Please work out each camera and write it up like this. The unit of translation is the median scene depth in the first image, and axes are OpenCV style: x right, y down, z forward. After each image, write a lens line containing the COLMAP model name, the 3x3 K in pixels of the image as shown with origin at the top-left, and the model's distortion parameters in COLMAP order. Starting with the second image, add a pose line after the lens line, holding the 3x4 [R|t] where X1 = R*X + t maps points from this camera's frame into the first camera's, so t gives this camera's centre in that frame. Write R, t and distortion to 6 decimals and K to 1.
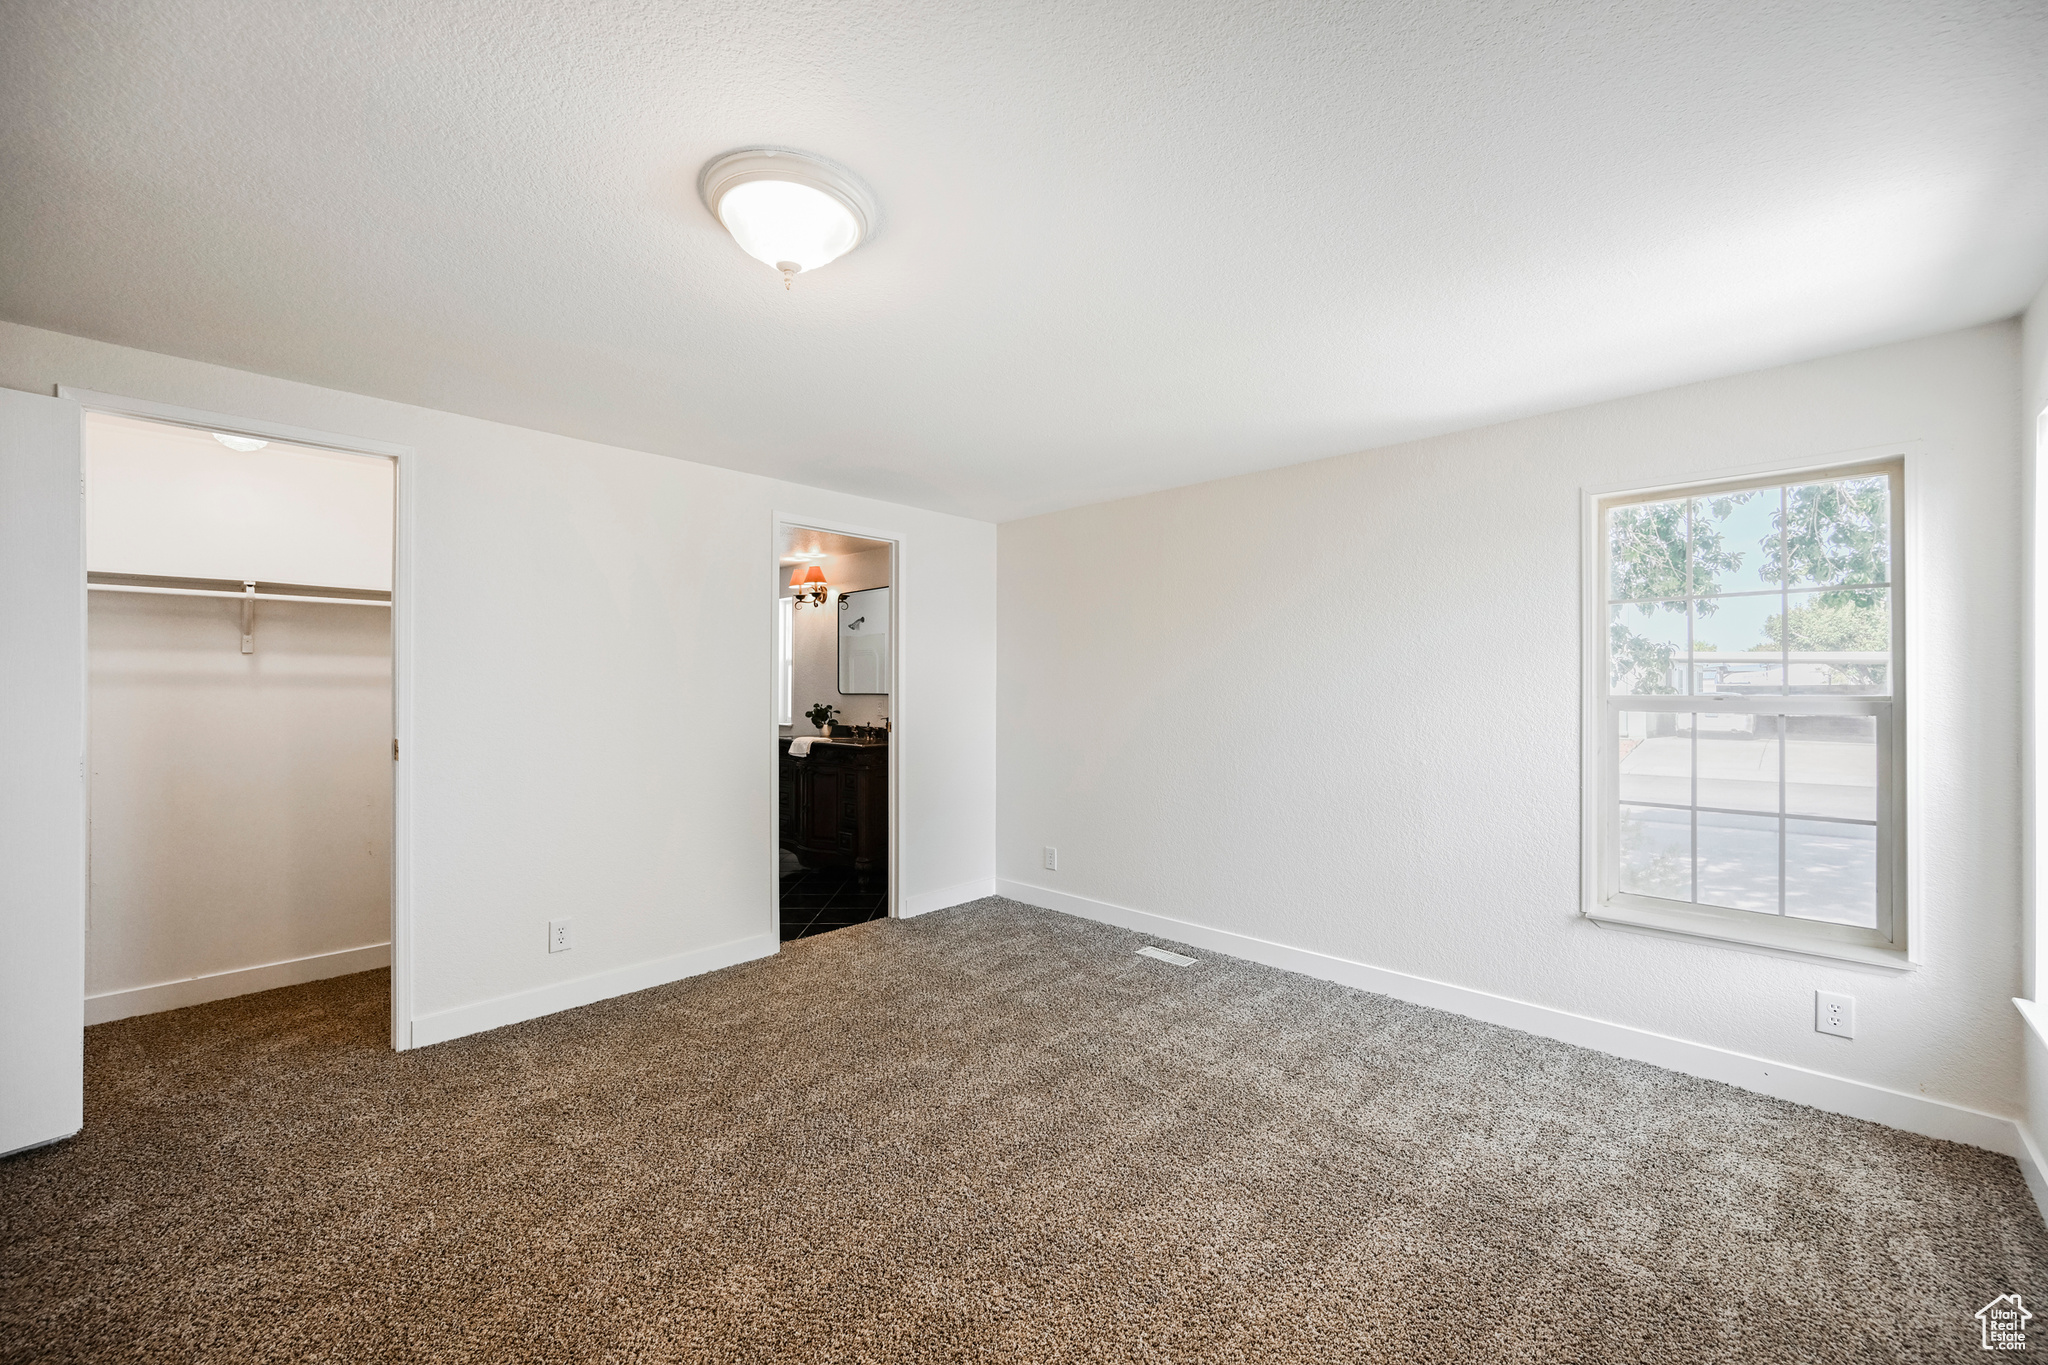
lens RADIAL K [[798.8, 0, 1035.5], [0, 798.8, 684.1], [0, 0, 1]] dist [0.000821, 0.000123]
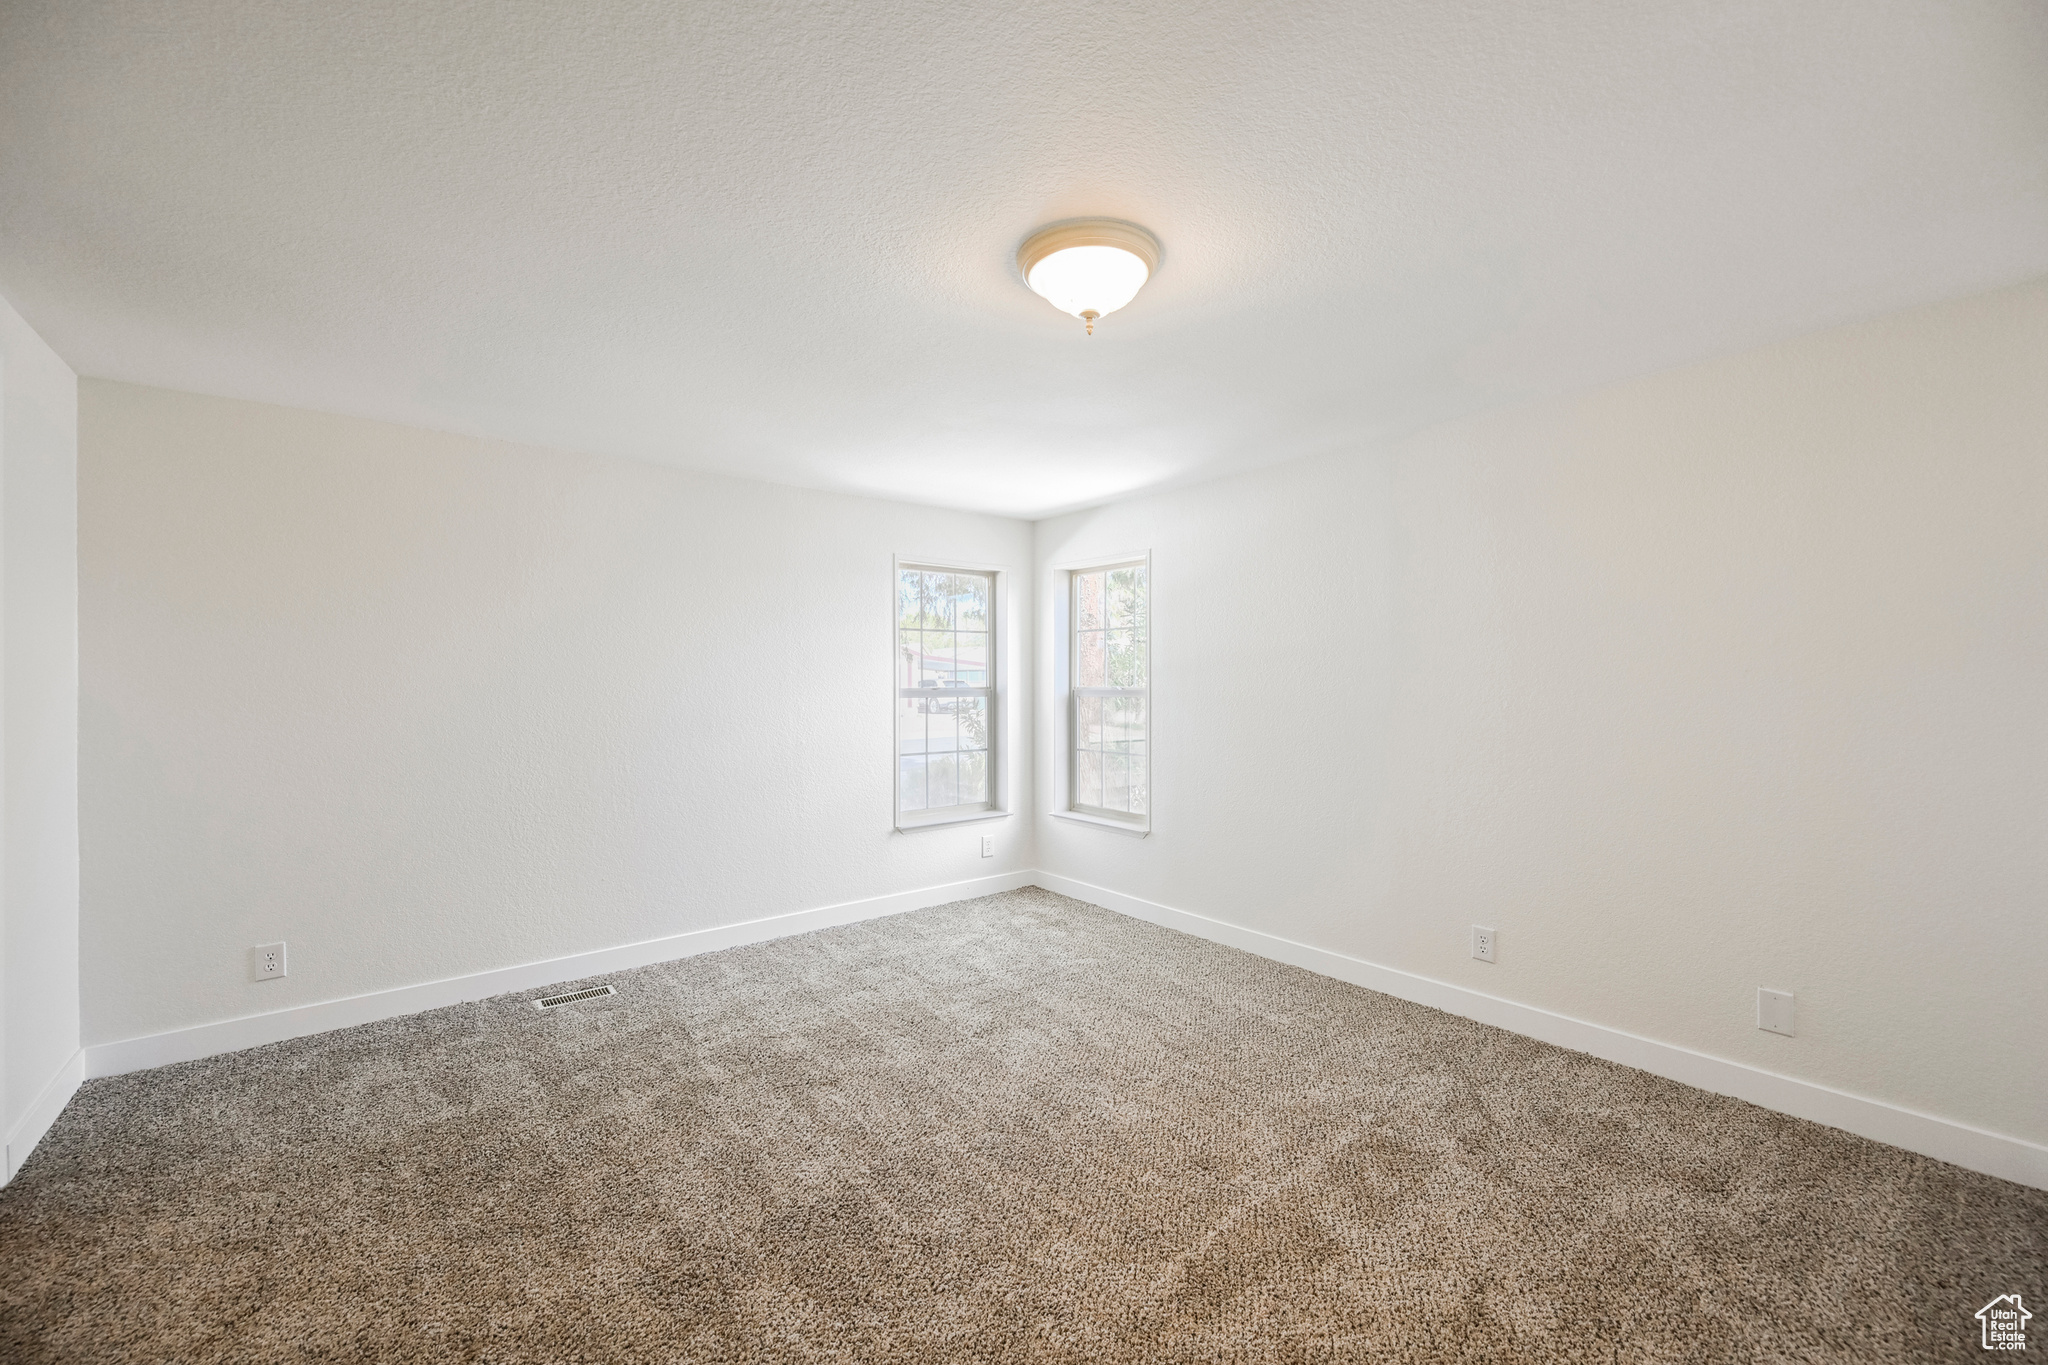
lens RADIAL K [[798.8, 0, 1035.5], [0, 798.8, 684.1], [0, 0, 1]] dist [0.000821, 0.000123]
pose [[0.136976, -0.002732, 0.990571, -0.865430], [-0.000173, 0.999996, 0.002782, 0.001922], [-0.990574, -0.000553, 0.136975, 0.546675]]
